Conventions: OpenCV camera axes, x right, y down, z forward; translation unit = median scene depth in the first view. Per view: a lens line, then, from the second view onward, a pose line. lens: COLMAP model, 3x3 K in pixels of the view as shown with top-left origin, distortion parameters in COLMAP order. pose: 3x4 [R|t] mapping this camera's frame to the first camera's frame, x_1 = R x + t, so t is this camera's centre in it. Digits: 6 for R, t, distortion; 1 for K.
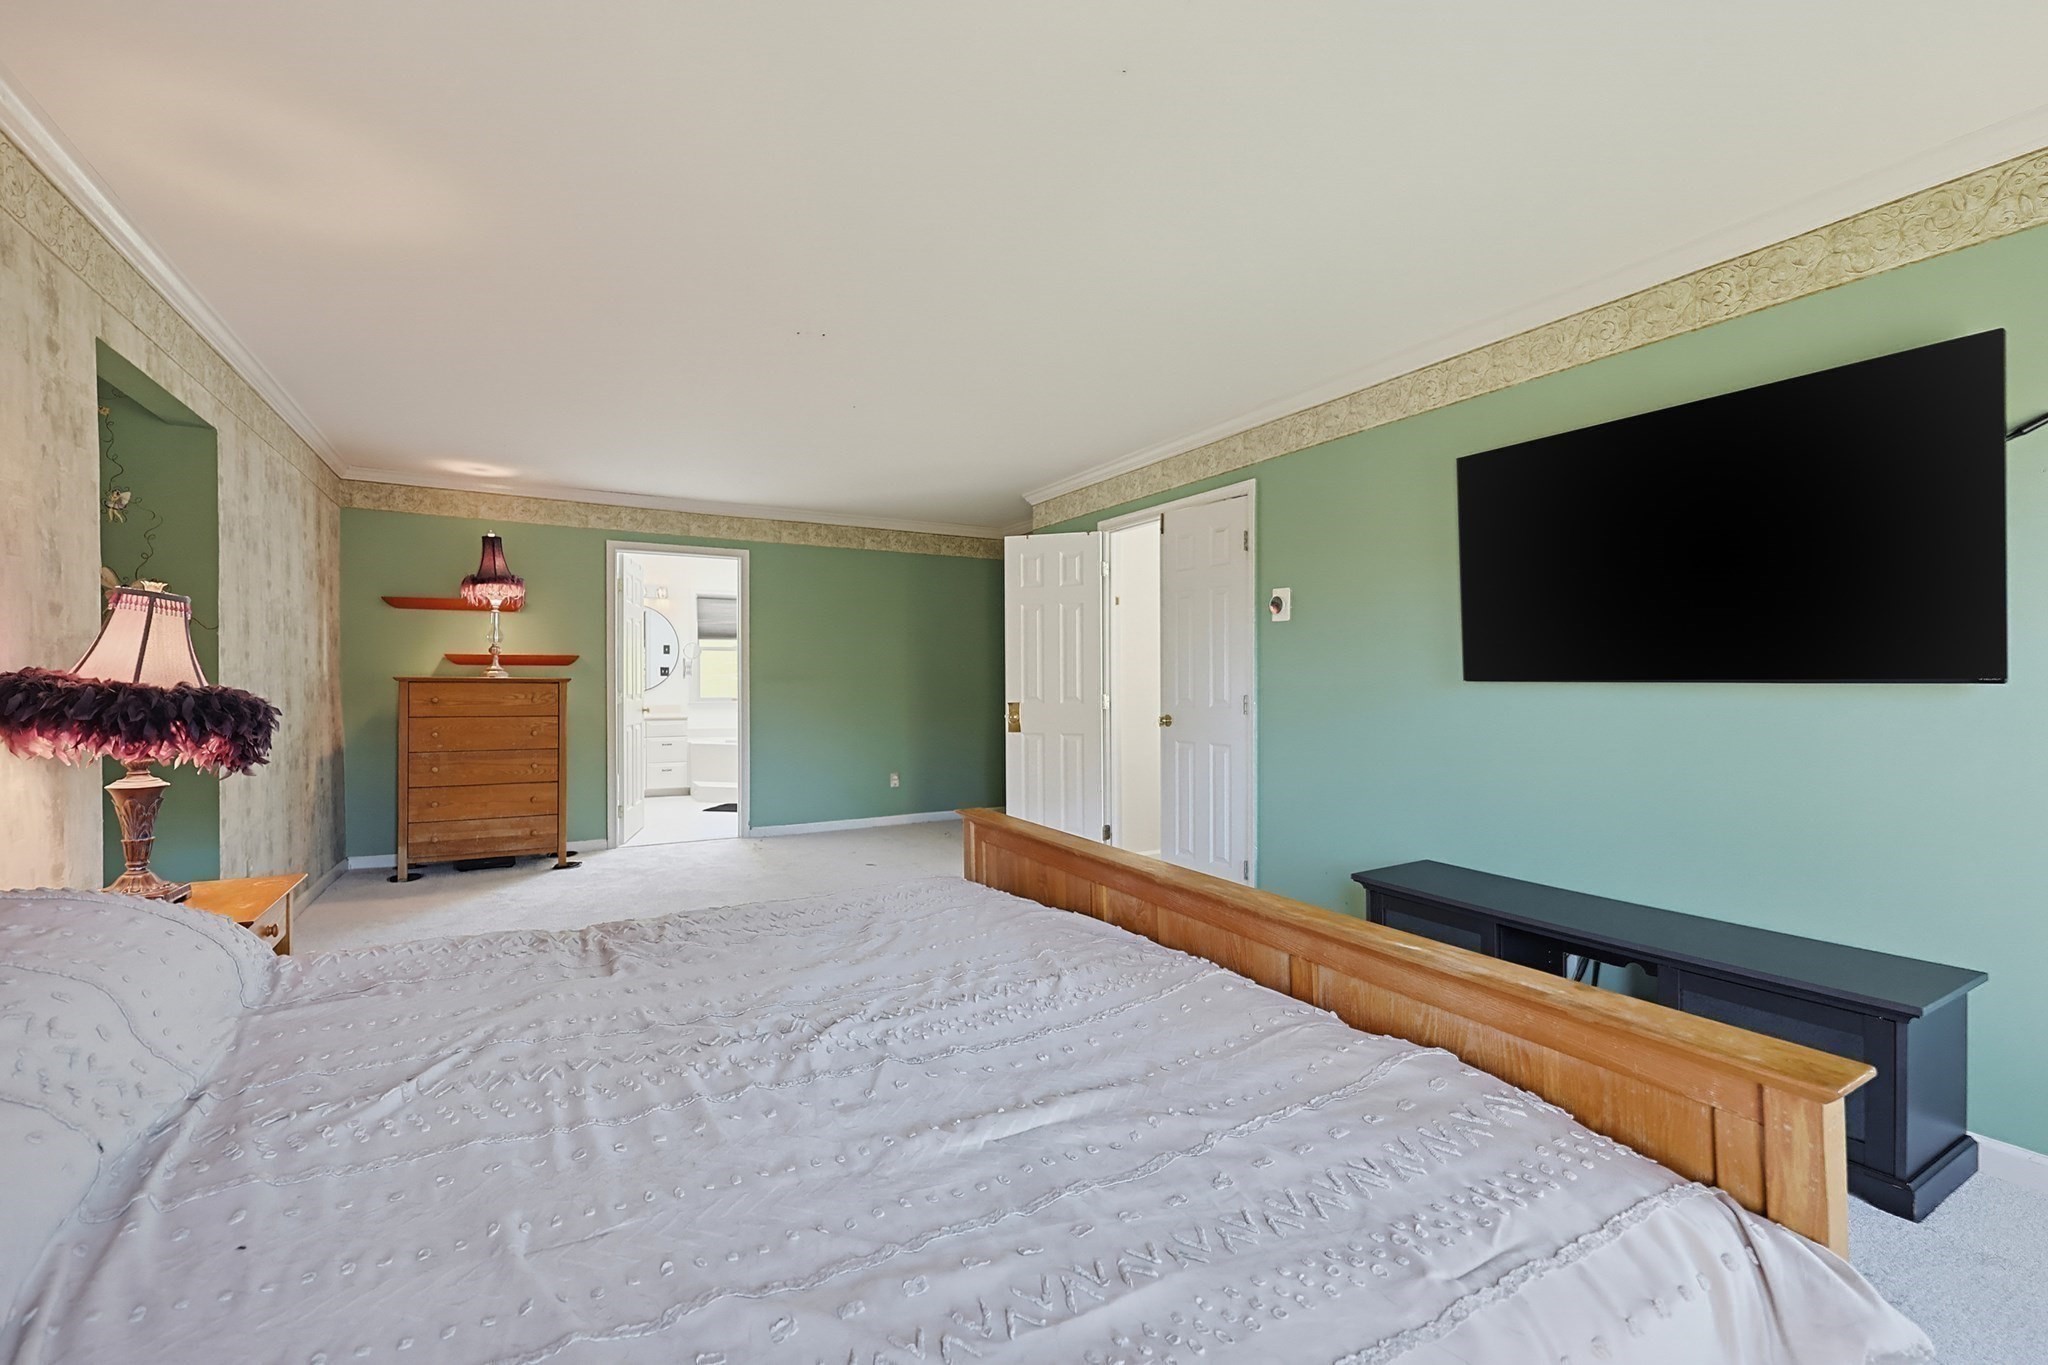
lens RADIAL K [[854.0, 0, 1024.0], [0, 854.0, 682.5], [0, 0, 1]] dist [0.000481, 0.000016]
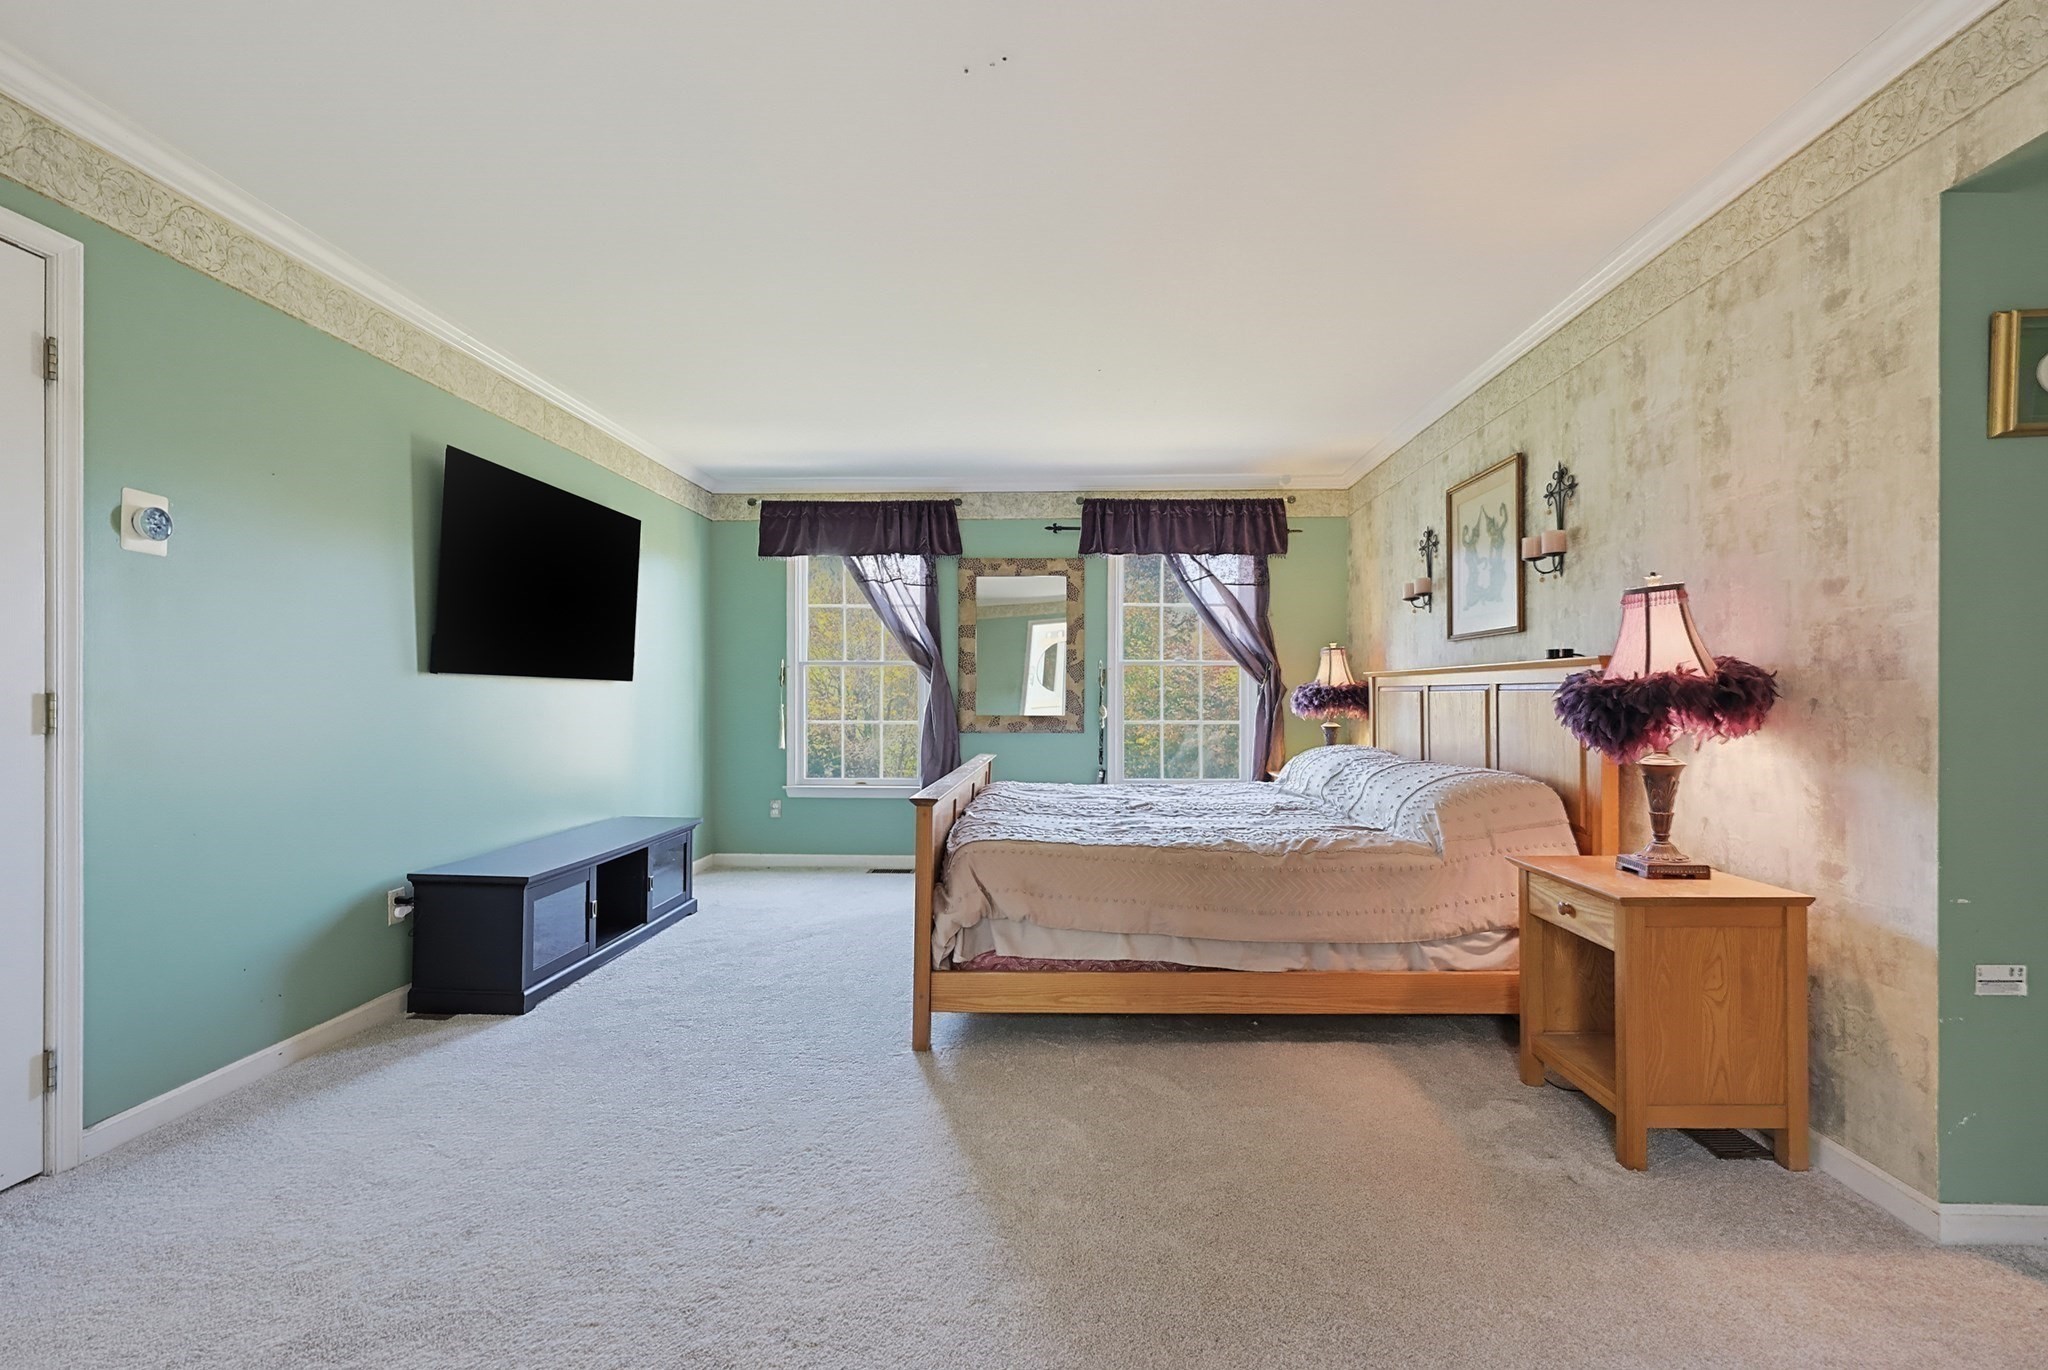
lens RADIAL K [[854.0, 0, 1024.0], [0, 854.0, 685.0], [0, 0, 1]] dist [0.000481, 0.000016]
pose [[-0.841332, 0.002555, 0.540513, -0.632623], [-0.004098, 0.999930, -0.011106, 0.024432], [-0.540503, -0.011559, -0.841263, 1.584618]]
